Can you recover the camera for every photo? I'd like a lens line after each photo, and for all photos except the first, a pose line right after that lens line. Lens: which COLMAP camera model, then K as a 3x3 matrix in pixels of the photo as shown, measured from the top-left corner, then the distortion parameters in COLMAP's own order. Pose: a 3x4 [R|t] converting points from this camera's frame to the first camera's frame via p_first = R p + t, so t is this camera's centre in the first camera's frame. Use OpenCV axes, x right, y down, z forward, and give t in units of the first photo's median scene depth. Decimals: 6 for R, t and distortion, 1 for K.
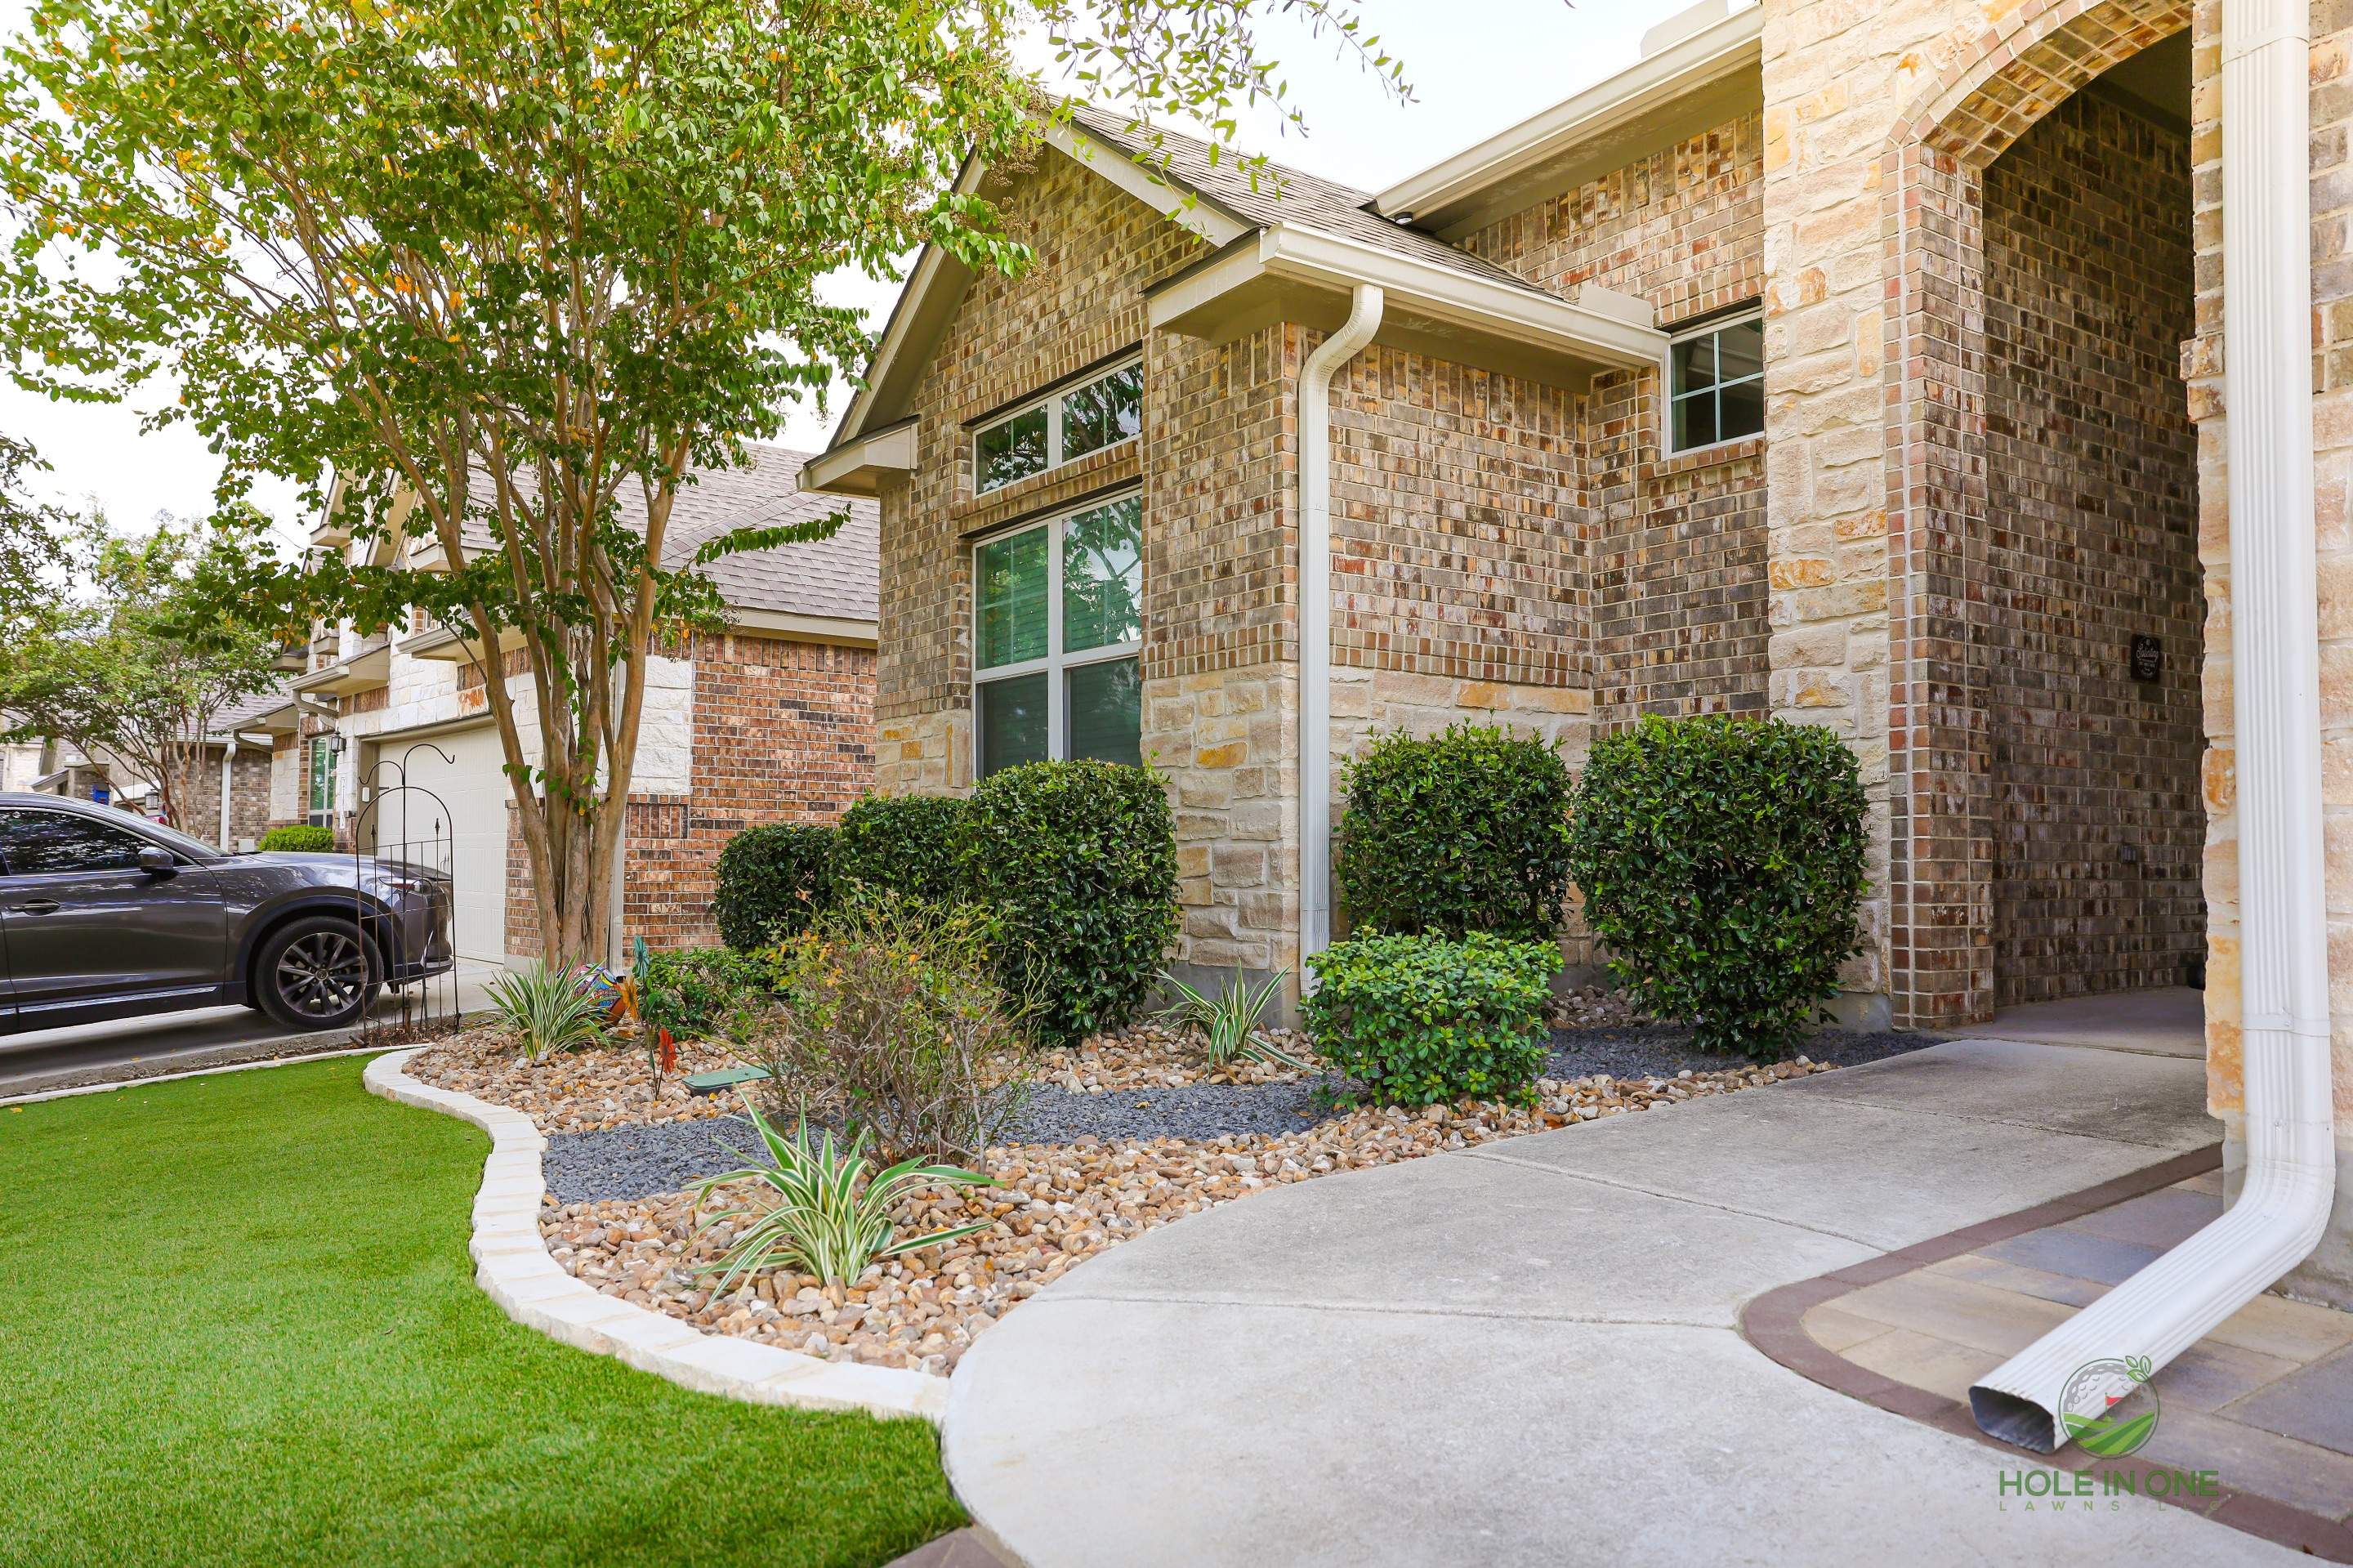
lens RADIAL K [[1668.3, 0, 1176.5], [0, 1668.3, 784.0], [0, 0, 1]] dist [-0.077339, 0.101826]
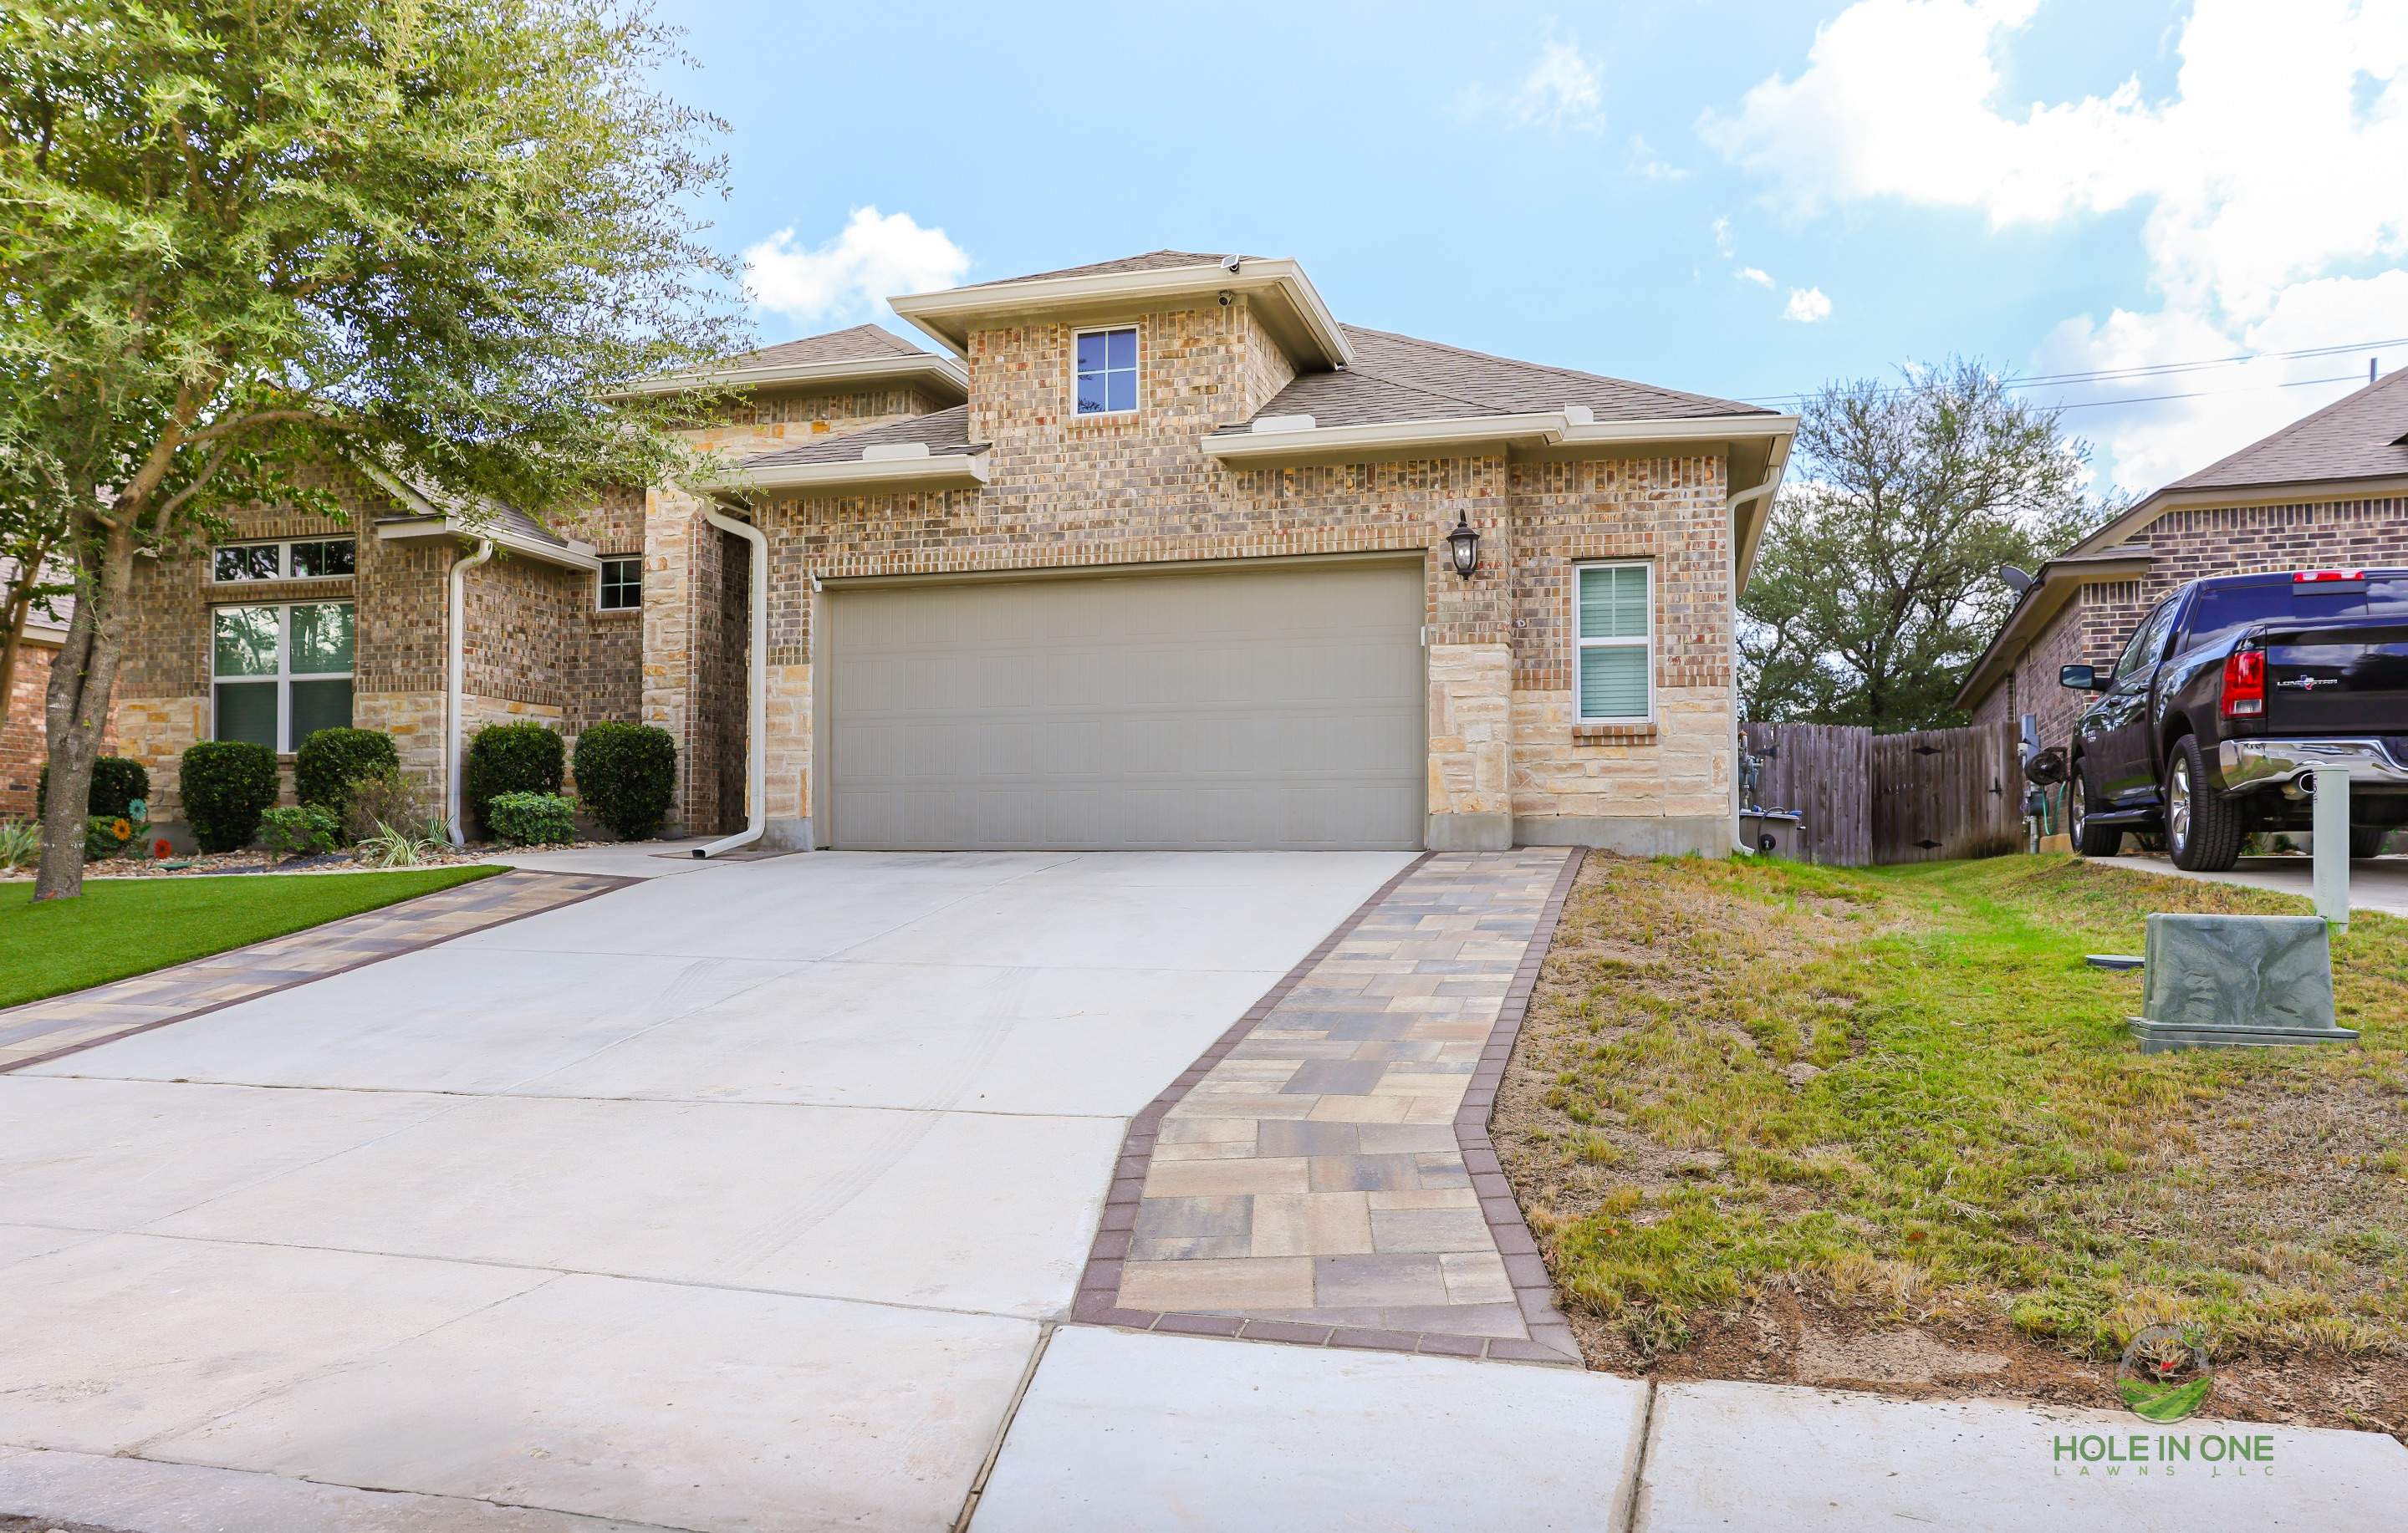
lens RADIAL K [[1654.7, 0, 1203.0], [0, 1654.7, 814.8], [0, 0, 1]] dist [-0.082121, 0.100196]
pose [[0.761100, 0.011050, 0.648540, -0.588708], [-0.027280, 0.999515, 0.014985, 0.037762], [-0.648060, -0.029097, 0.761033, -1.415237]]
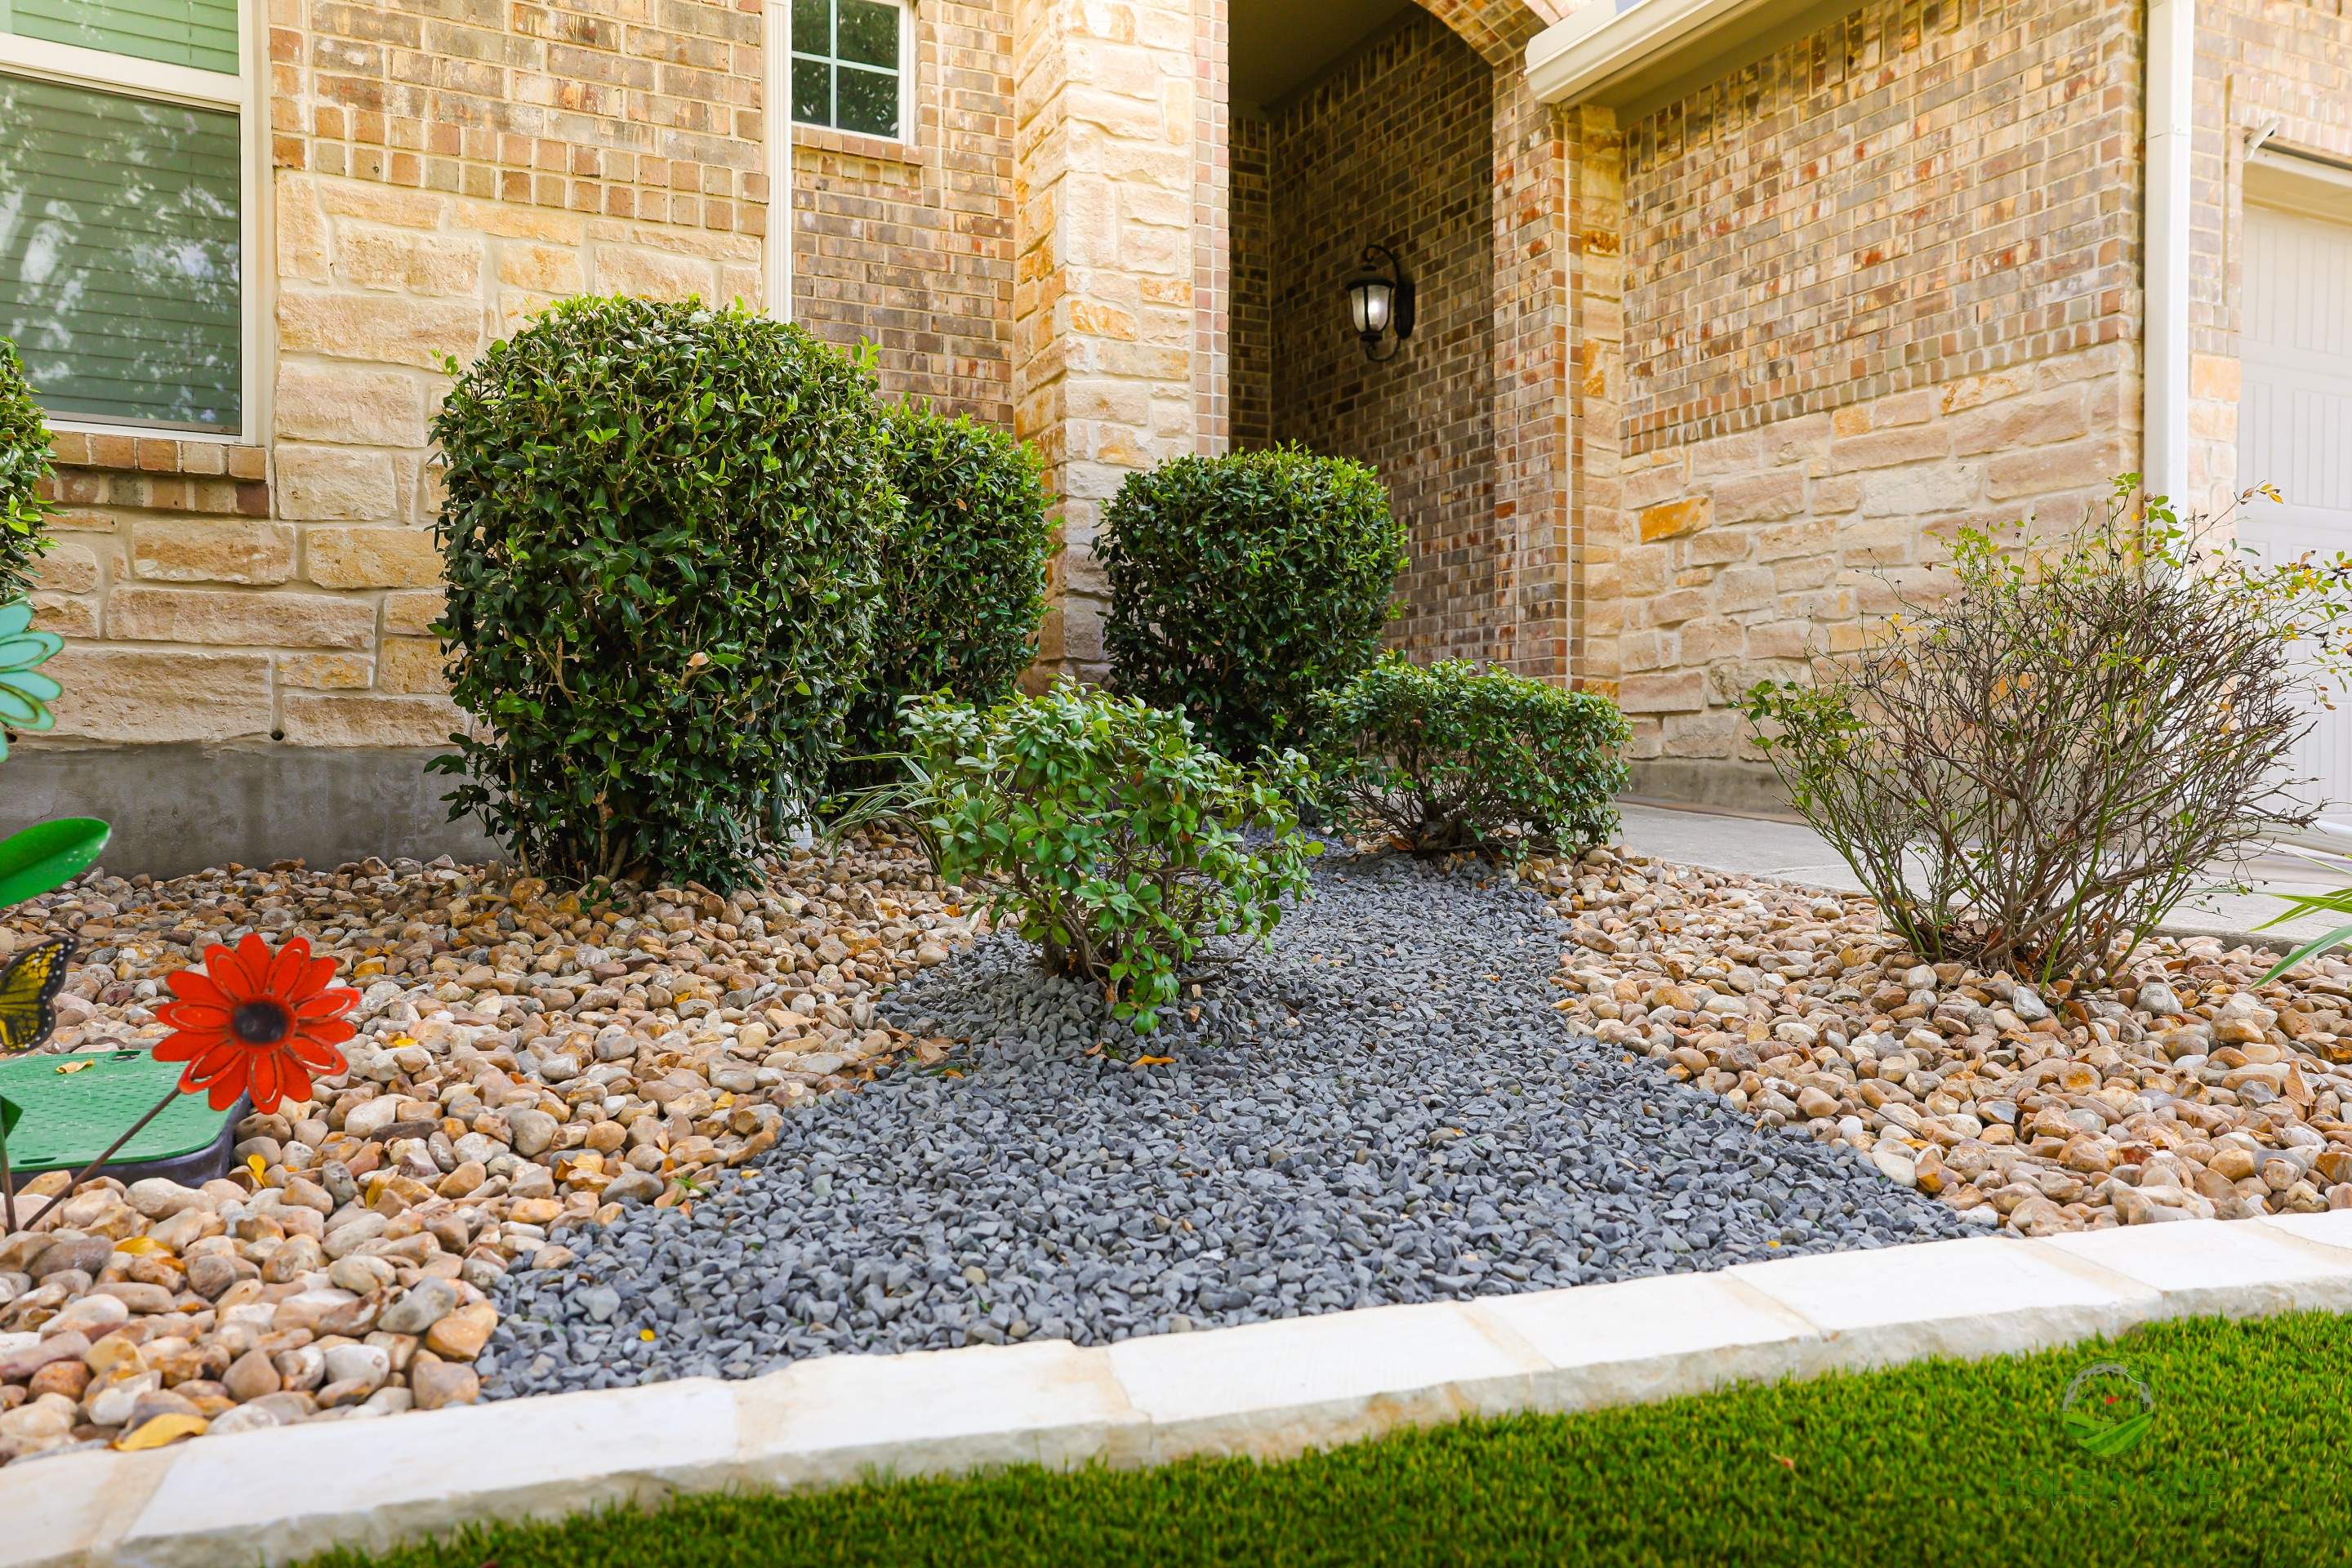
lens RADIAL K [[1632.3, 0, 1168.6], [0, 1632.3, 785.2], [0, 0, 1]] dist [-0.079298, 0.097248]
pose [[0.136095, -0.022416, 0.990442, -0.474377], [-0.046654, 0.998490, 0.029009, 0.095186], [-0.989597, -0.050156, 0.134844, 0.723033]]
